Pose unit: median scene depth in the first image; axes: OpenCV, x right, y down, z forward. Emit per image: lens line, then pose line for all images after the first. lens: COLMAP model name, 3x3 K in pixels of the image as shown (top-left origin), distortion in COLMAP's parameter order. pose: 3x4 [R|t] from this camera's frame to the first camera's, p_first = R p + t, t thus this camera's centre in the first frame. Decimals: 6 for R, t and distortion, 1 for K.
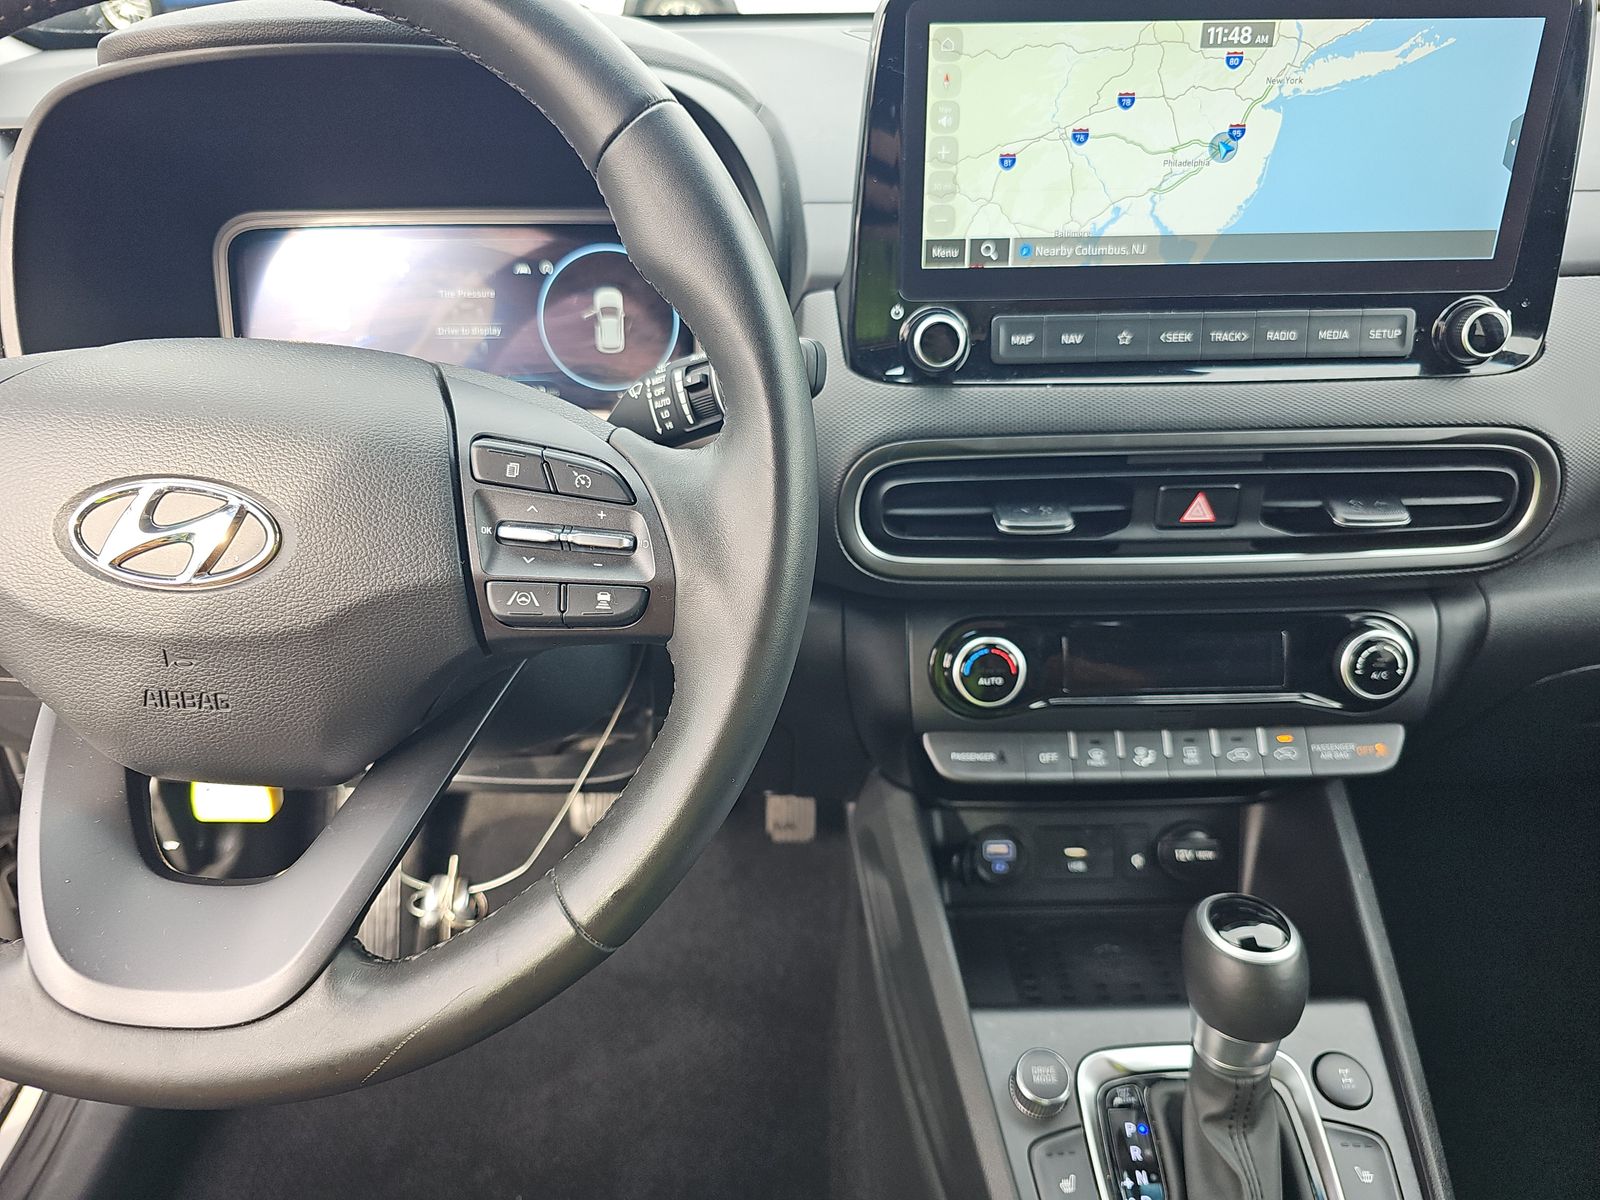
lens RADIAL K [[1047.5, 0, 797.0], [0, 1047.5, 602.5], [0, 0, 1]] dist [0.003189, -0.002286]
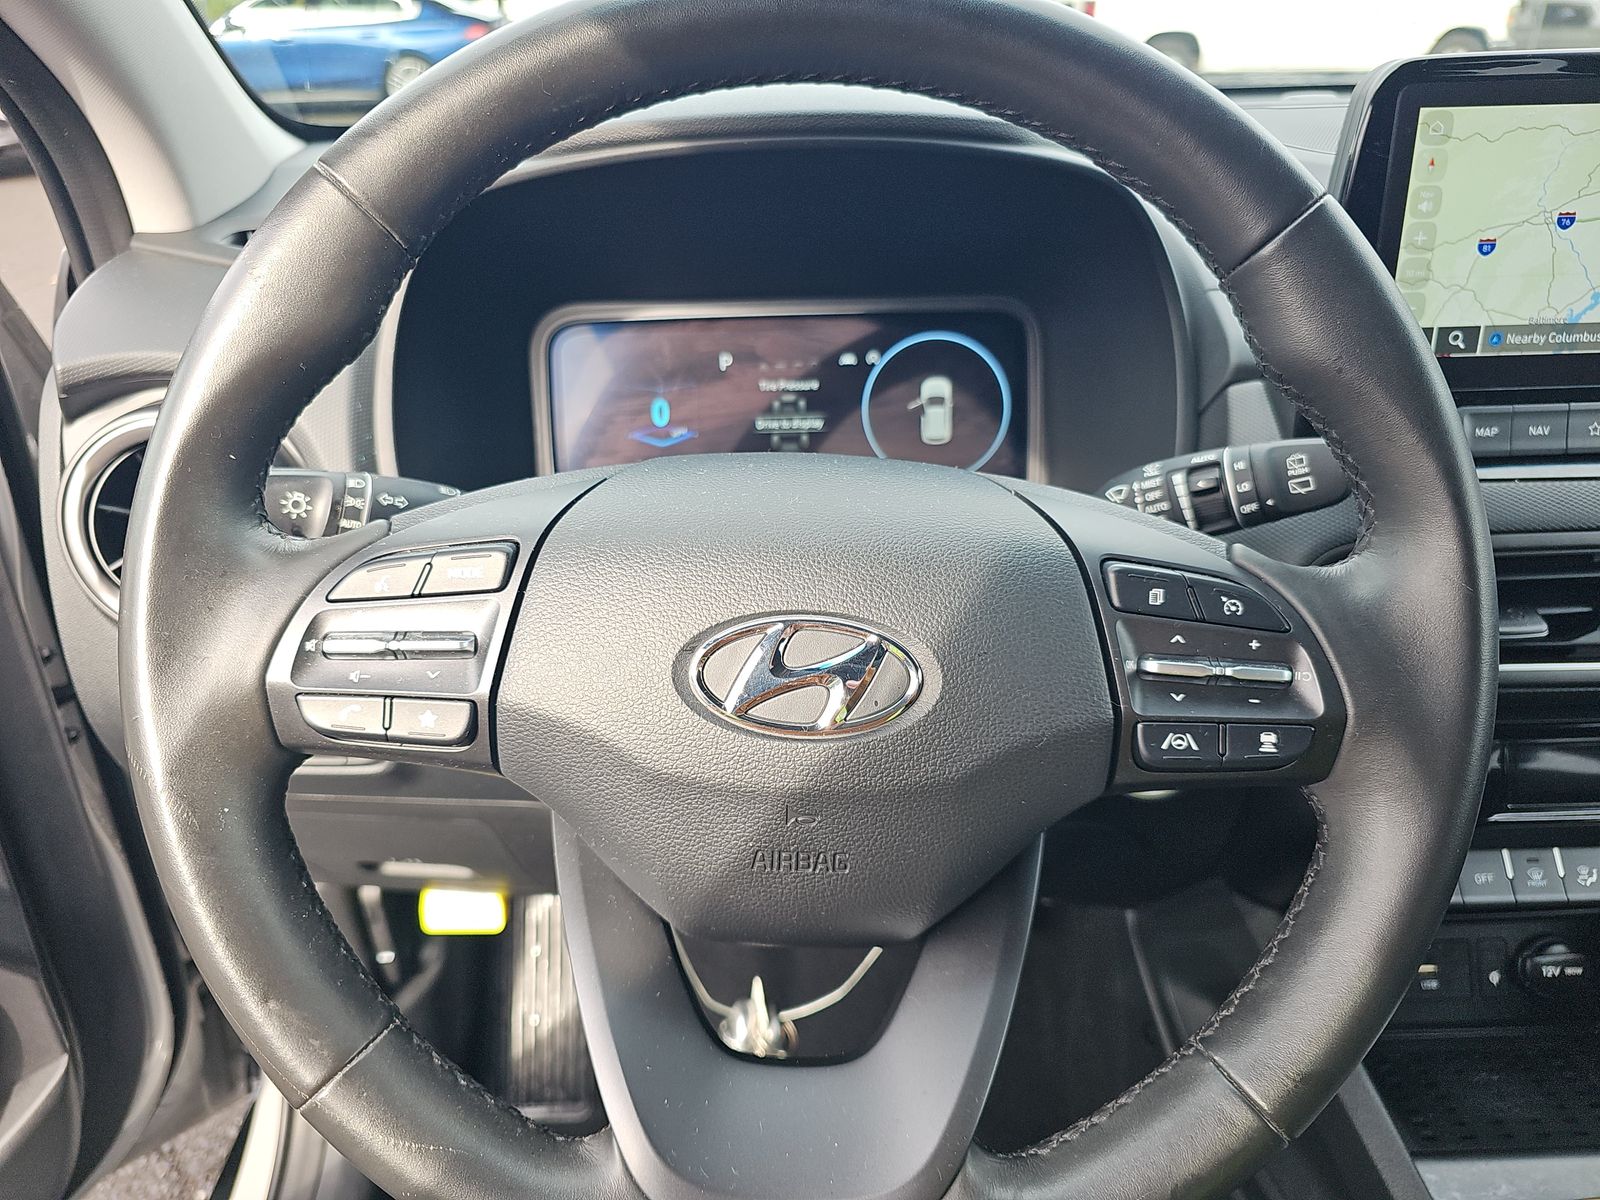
lens RADIAL K [[1047.5, 0, 801.7], [0, 1047.5, 602.8], [0, 0, 1]] dist [0.003189, -0.002286]
pose [[0.999928, -0.011575, -0.003149, -0.409195], [0.011359, 0.998027, -0.061748, -0.049508], [0.003858, 0.061708, 0.998087, 0.074780]]
